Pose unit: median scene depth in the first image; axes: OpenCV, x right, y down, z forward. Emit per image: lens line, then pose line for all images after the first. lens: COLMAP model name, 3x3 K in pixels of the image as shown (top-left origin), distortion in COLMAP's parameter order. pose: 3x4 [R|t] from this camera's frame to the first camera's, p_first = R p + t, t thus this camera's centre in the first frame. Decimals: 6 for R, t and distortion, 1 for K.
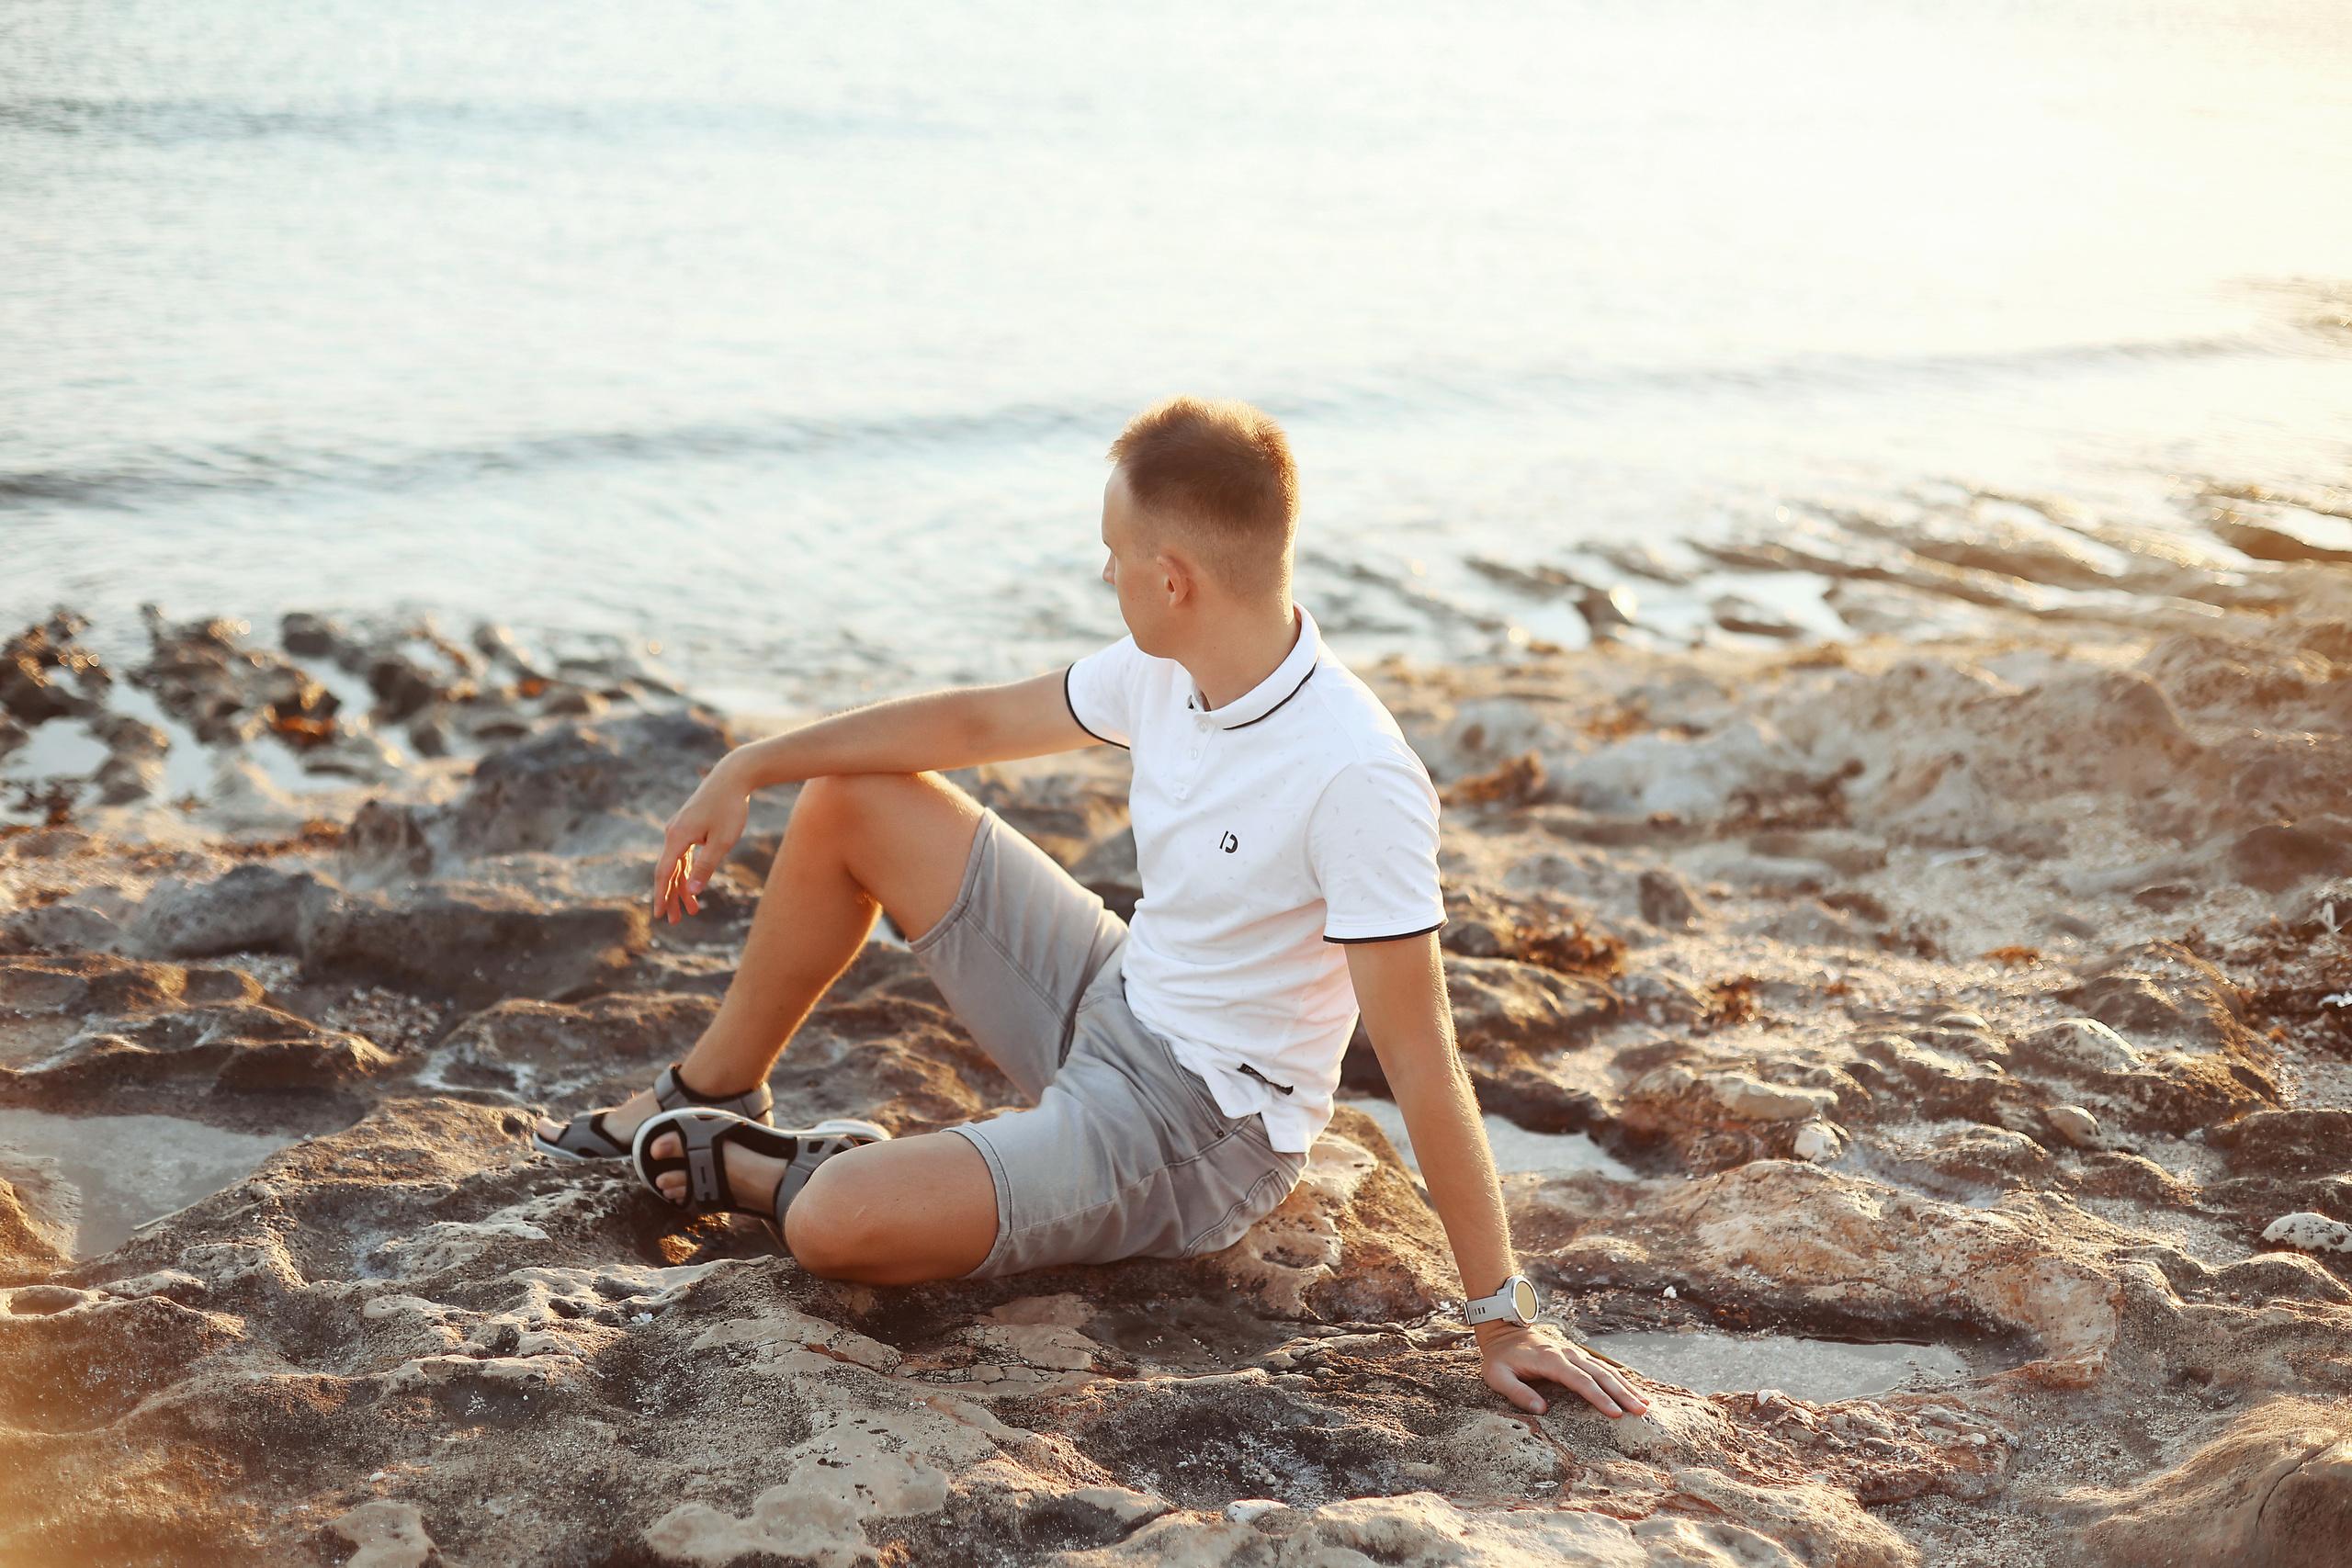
lens RADIAL K [[3420.7, 0, 1176.0], [0, 3420.7, 784.0], [0, 0, 1]] dist [-0.031872, 0.048861]
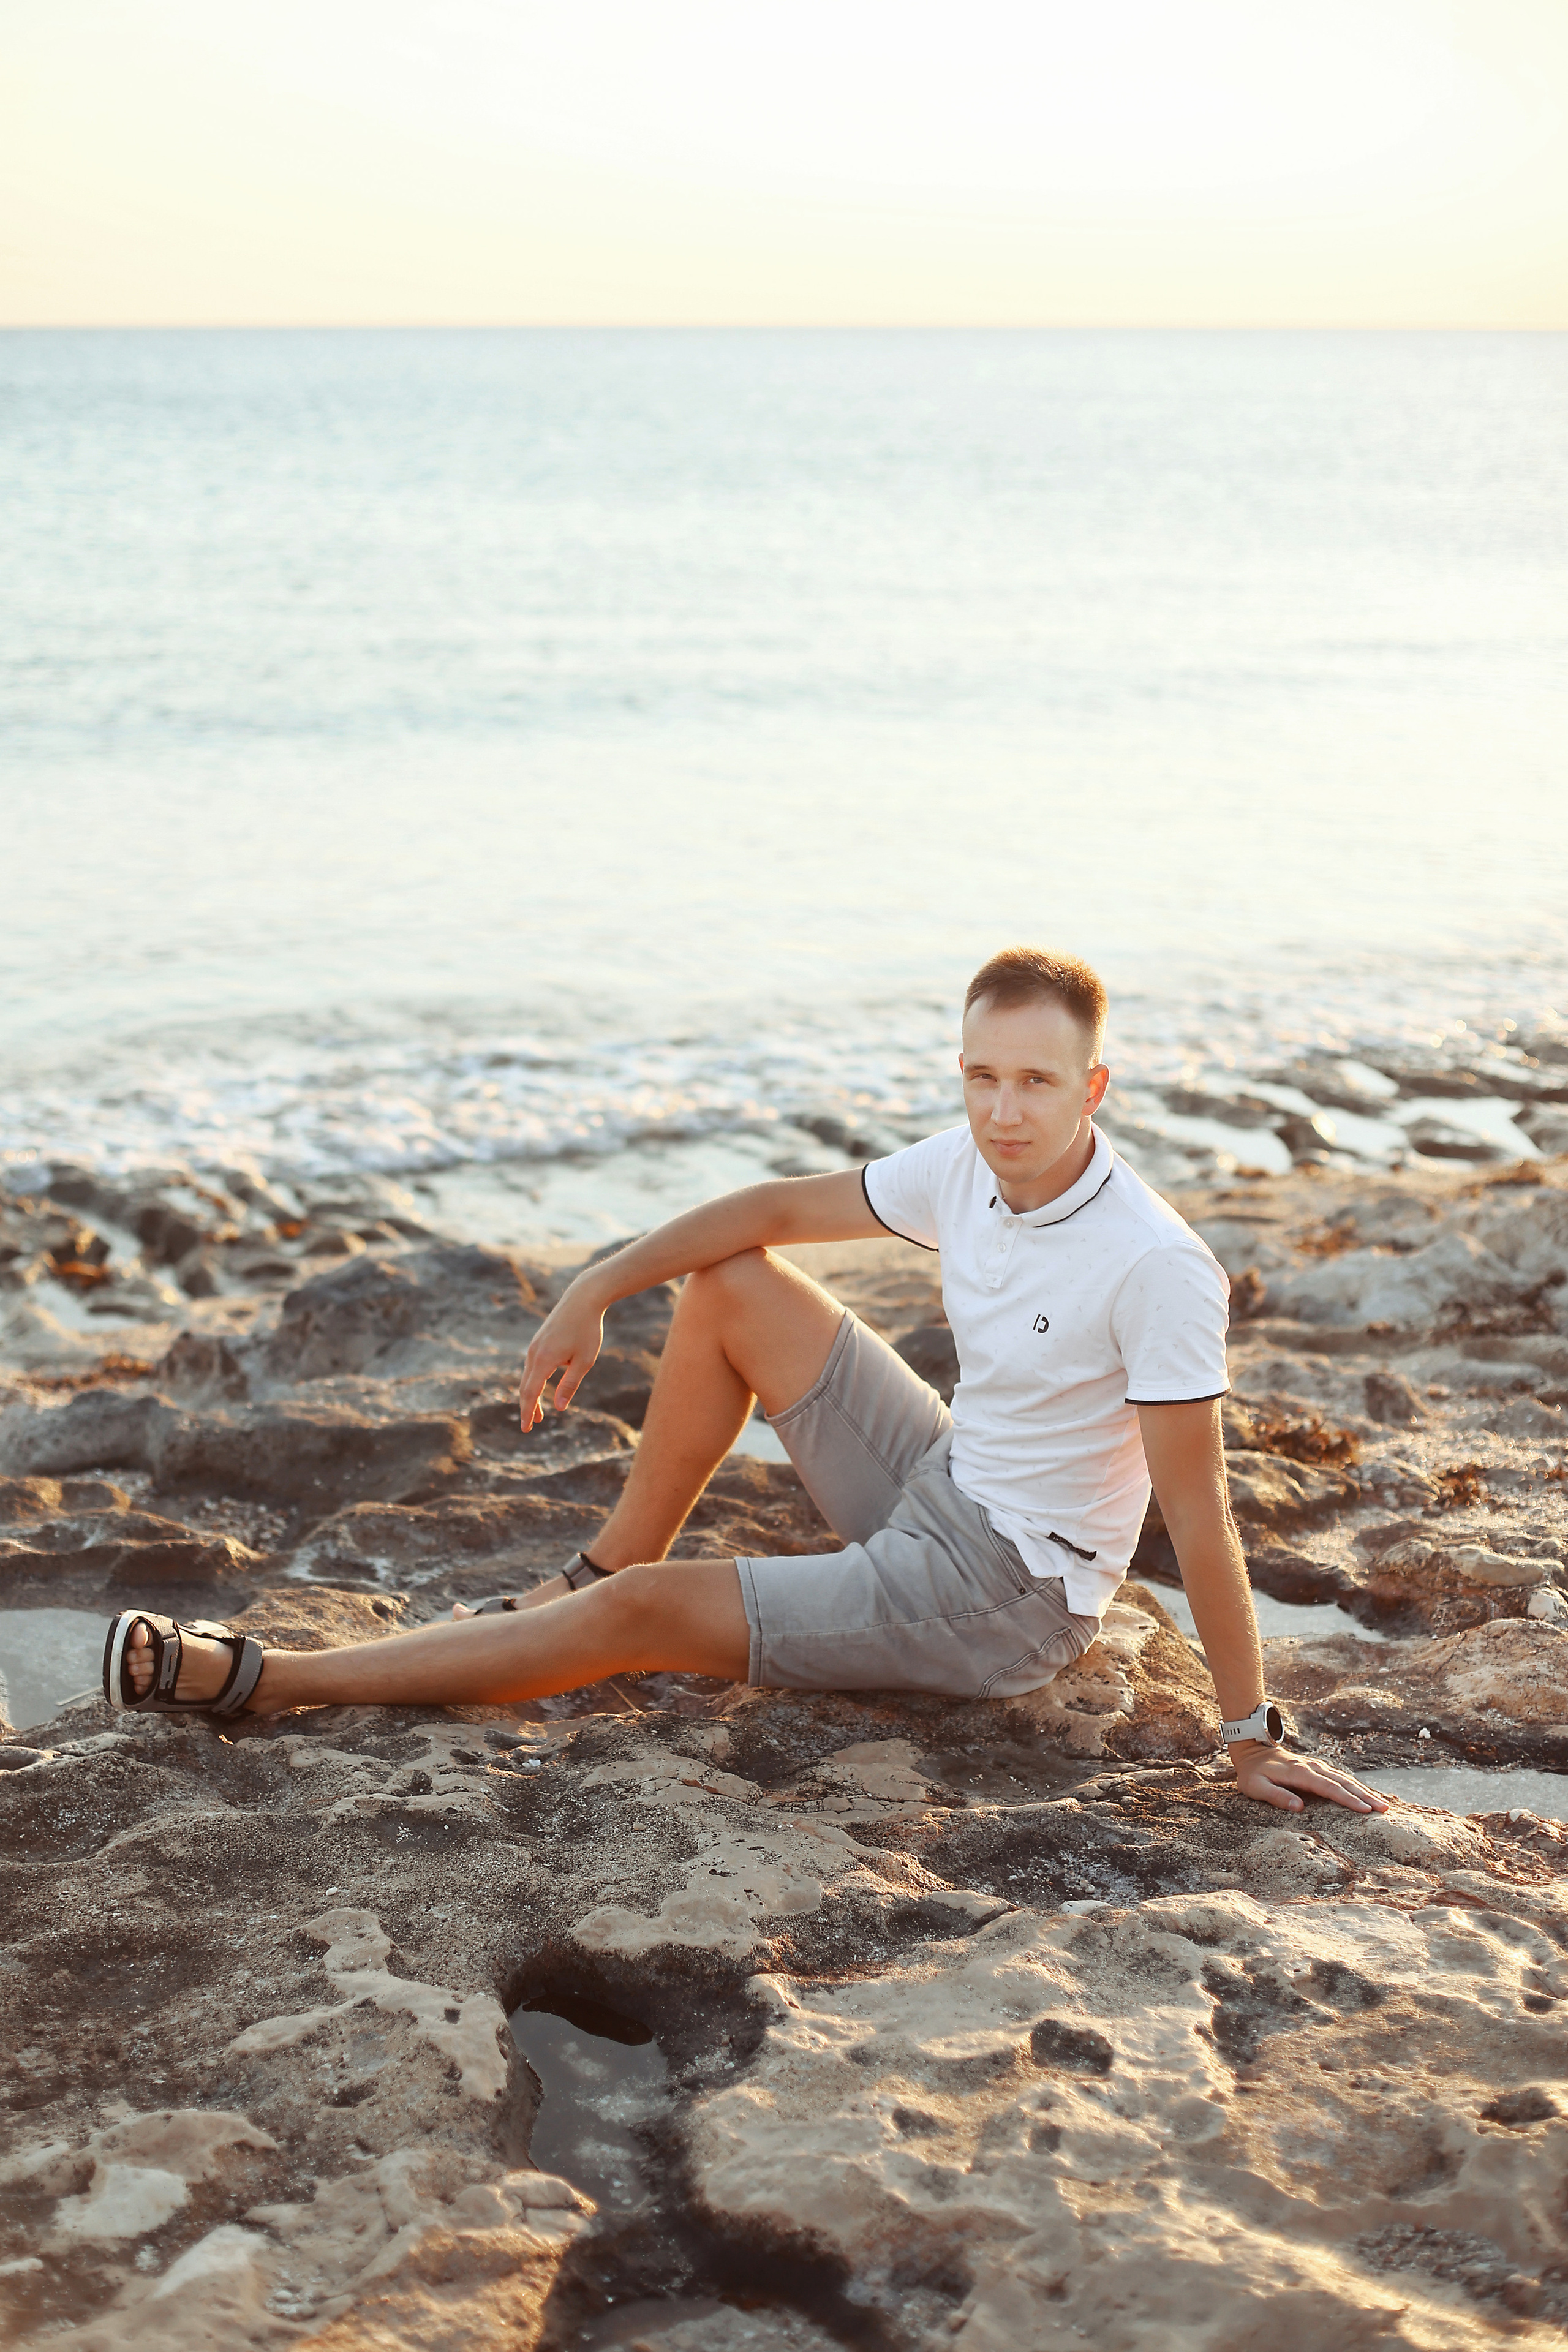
lens RADIAL K [[3421.0, 0, 784.0], [0, 3421.0, 1176.0], [0, 0, 1]] dist [-0.031872, 0.048861]
pose [[0.999588, -0.020243, -0.020326, -0.038649], [0.019361, 0.998900, -0.042711, 0.008621], [0.021168, 0.042300, 0.998881, -0.133374]]
